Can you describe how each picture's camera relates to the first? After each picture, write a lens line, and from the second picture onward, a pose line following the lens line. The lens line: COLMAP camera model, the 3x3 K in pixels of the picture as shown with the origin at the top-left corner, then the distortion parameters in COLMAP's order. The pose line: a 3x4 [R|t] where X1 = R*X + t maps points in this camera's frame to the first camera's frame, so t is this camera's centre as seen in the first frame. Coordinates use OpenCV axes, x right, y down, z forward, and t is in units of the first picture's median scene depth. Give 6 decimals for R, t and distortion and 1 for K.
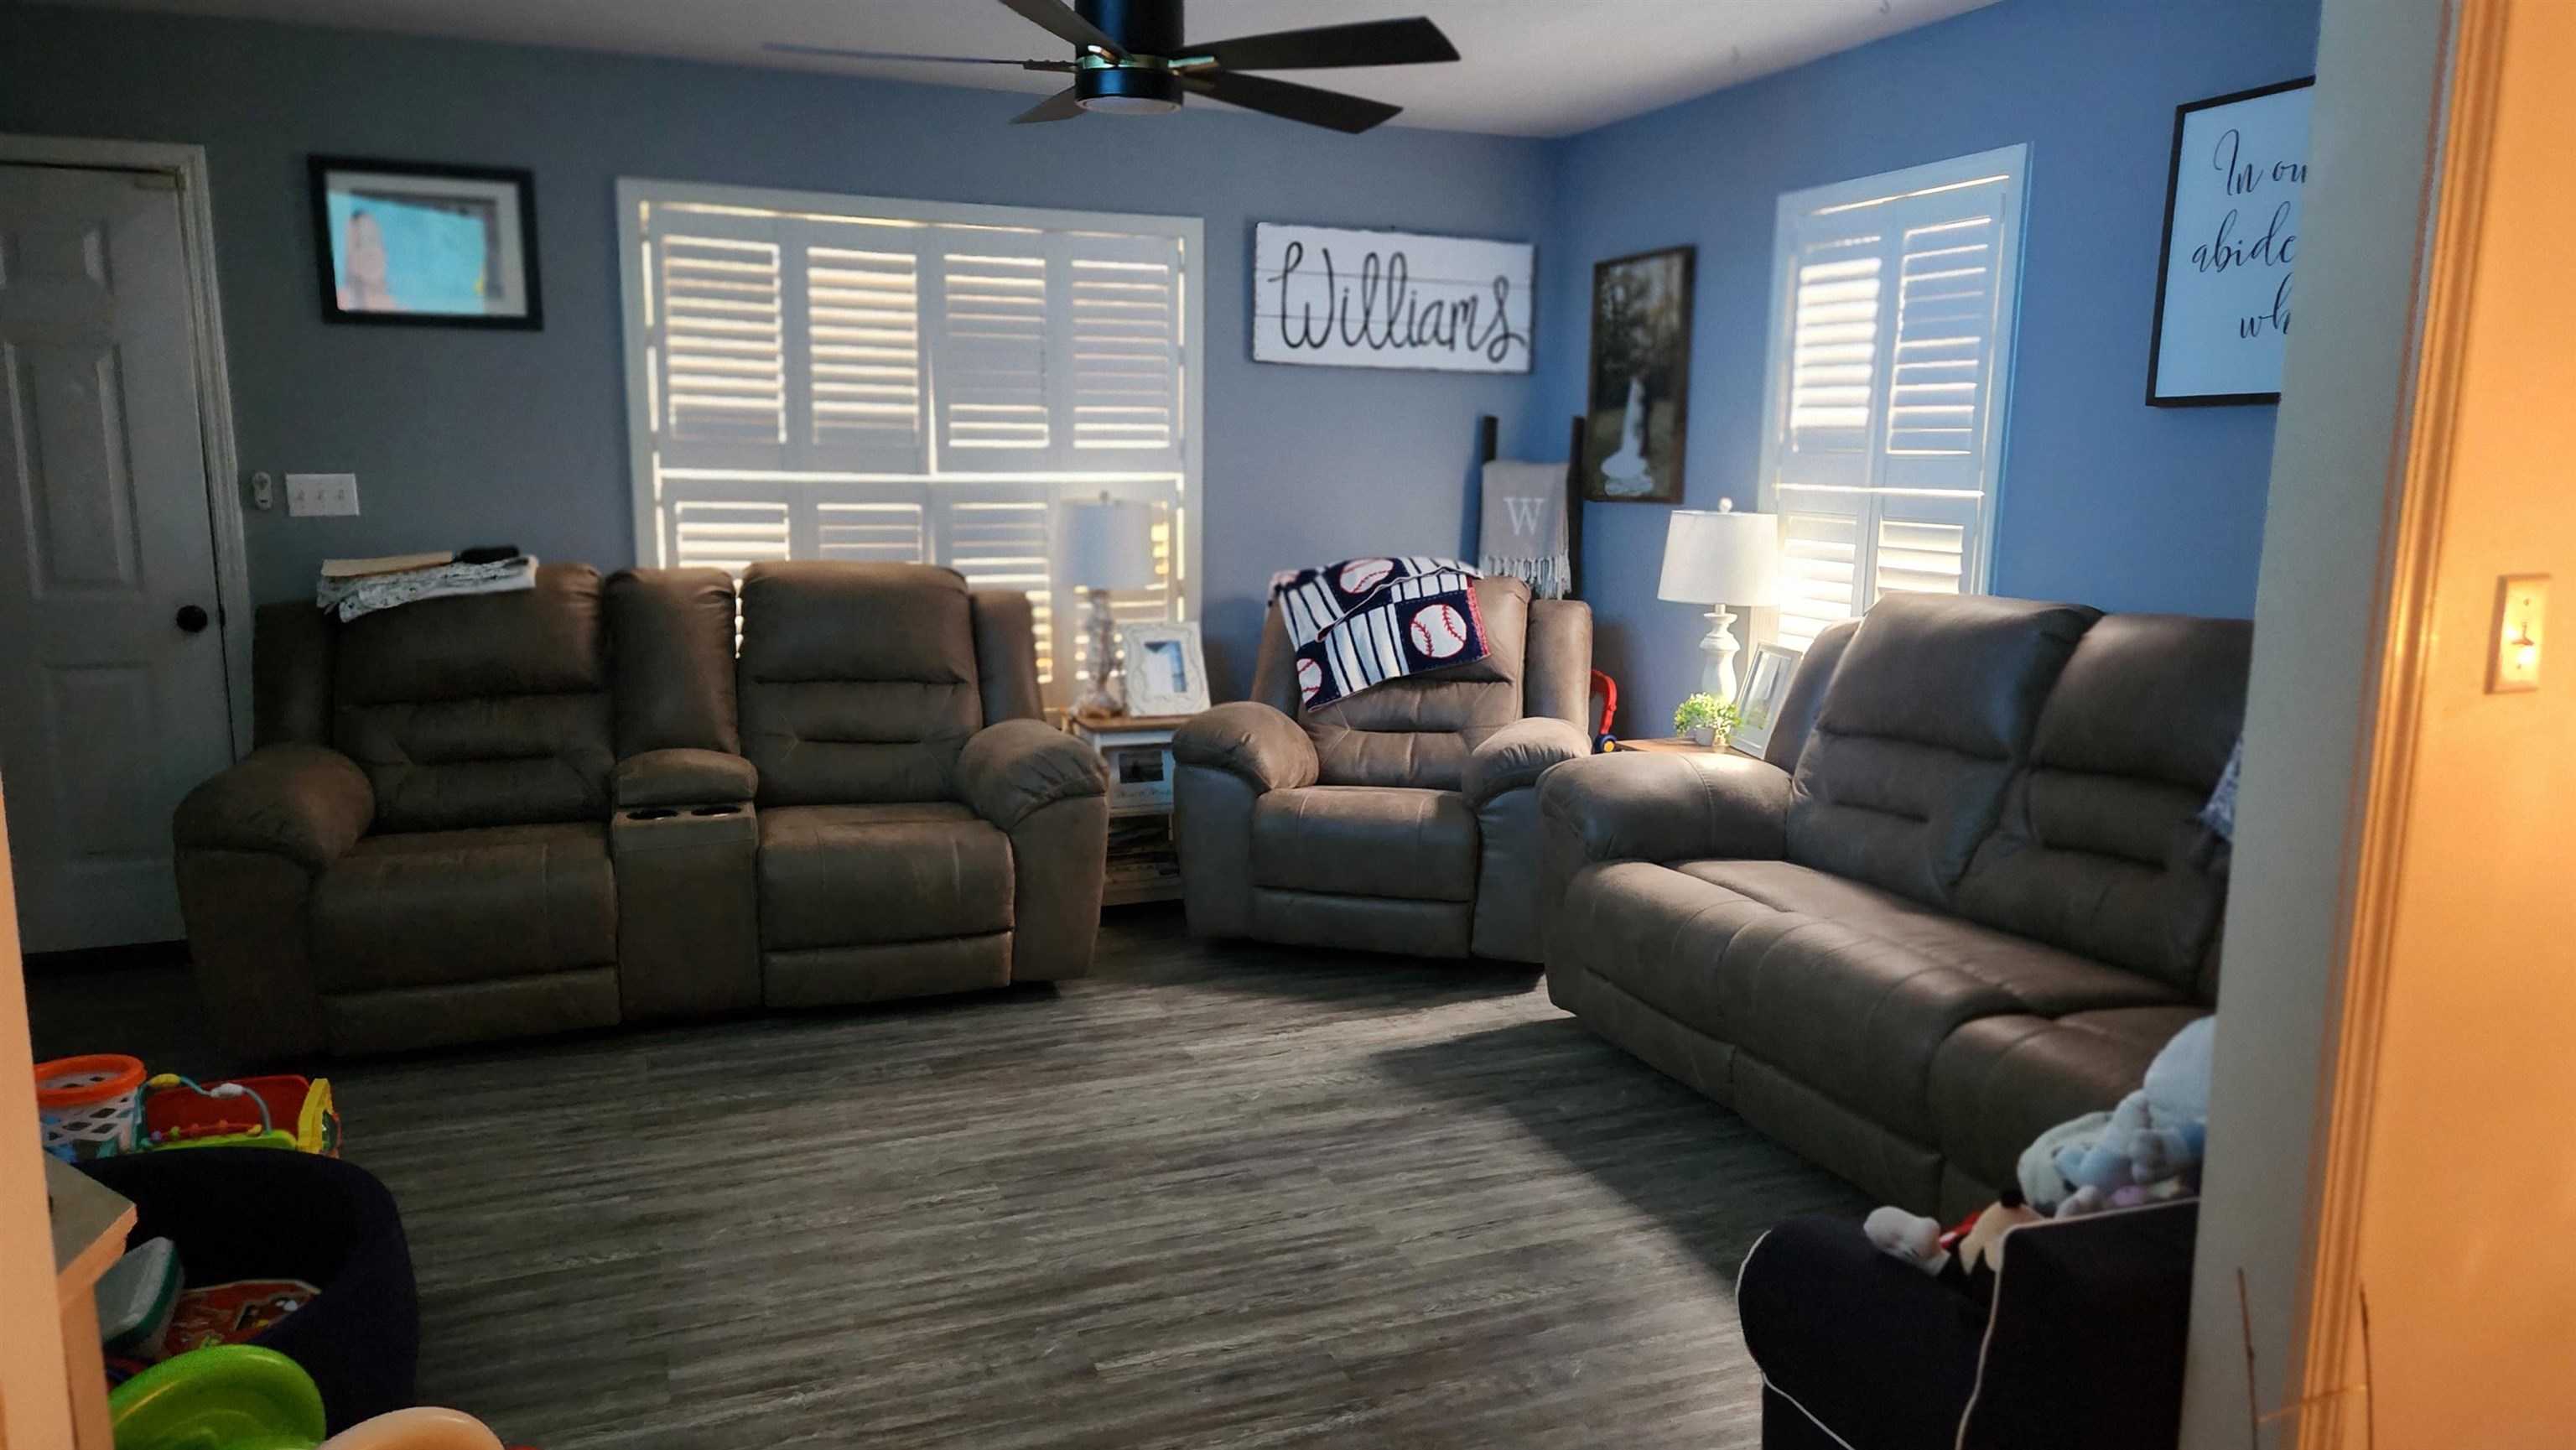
lens RADIAL K [[1732.4, 0, 1288.0], [0, 1732.4, 725.0], [0, 0, 1]] dist [0.049826, -0.002268]
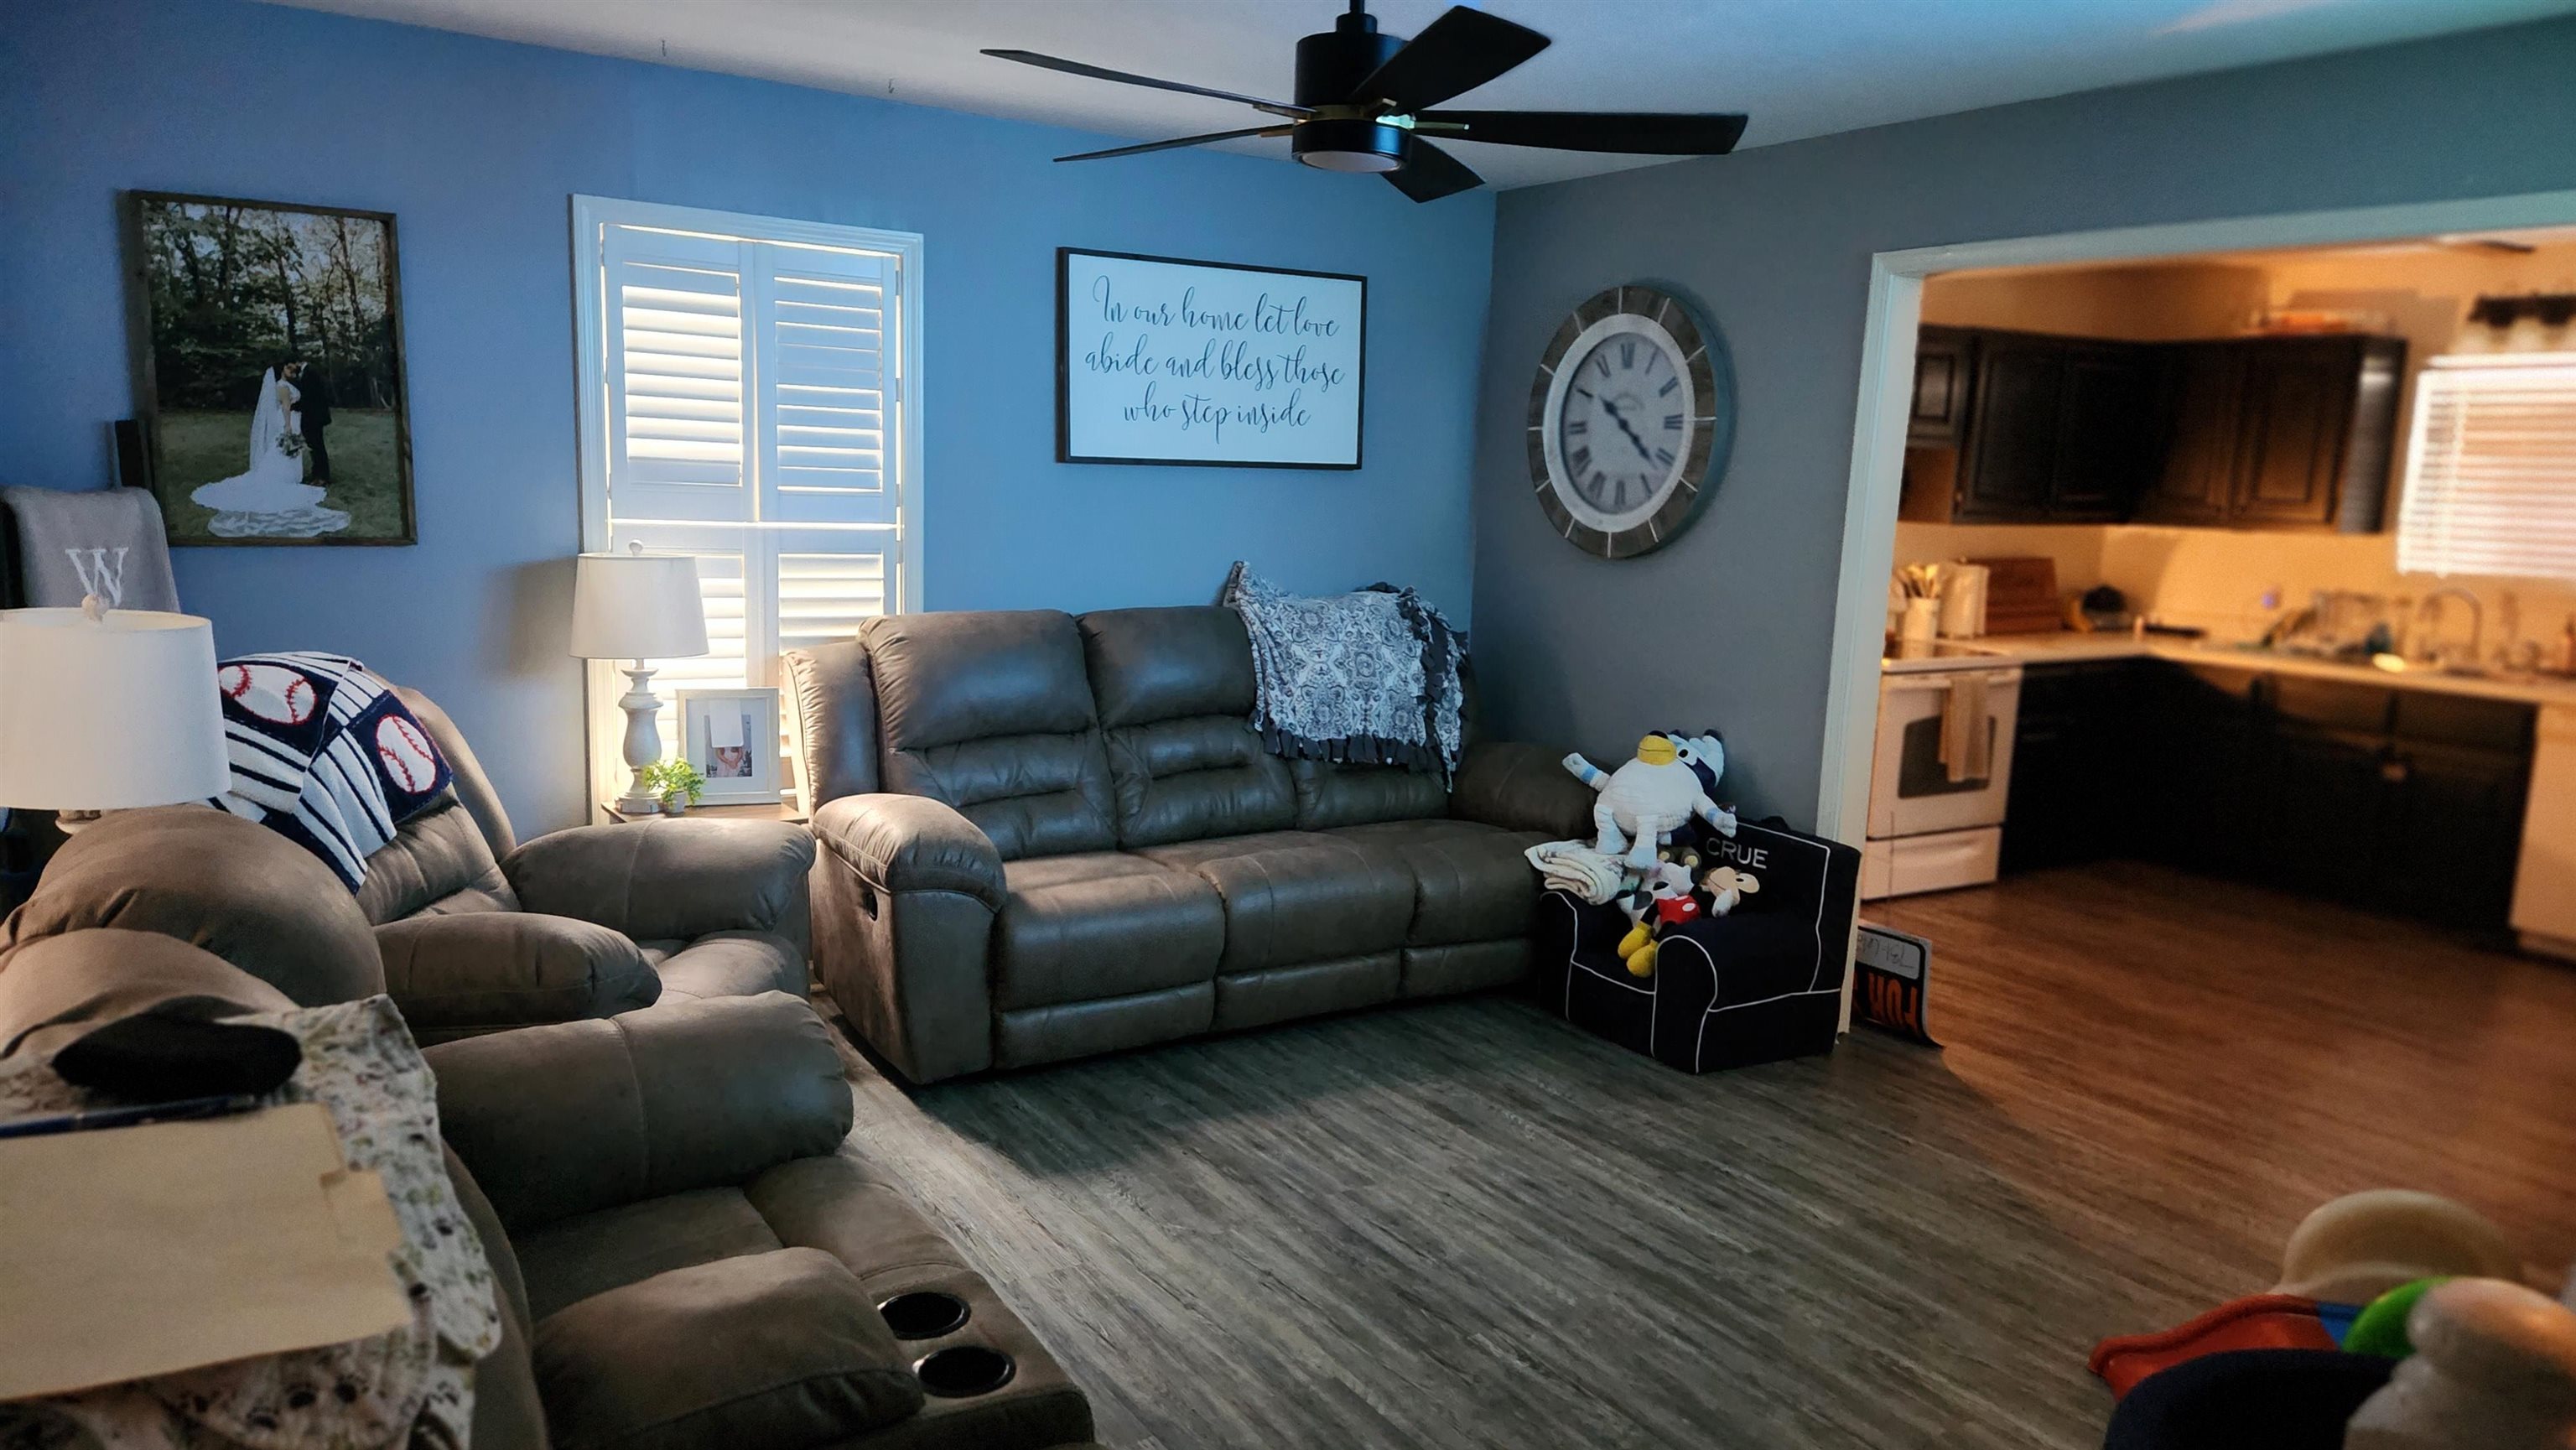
lens RADIAL K [[1732.4, 0, 1288.0], [0, 1732.4, 725.0], [0, 0, 1]] dist [0.049826, -0.002268]
pose [[-0.196382, -0.160276, 0.967339, -0.788086], [0.119119, 0.975343, 0.185785, -0.185966], [-0.973265, 0.151713, -0.172448, 0.960507]]
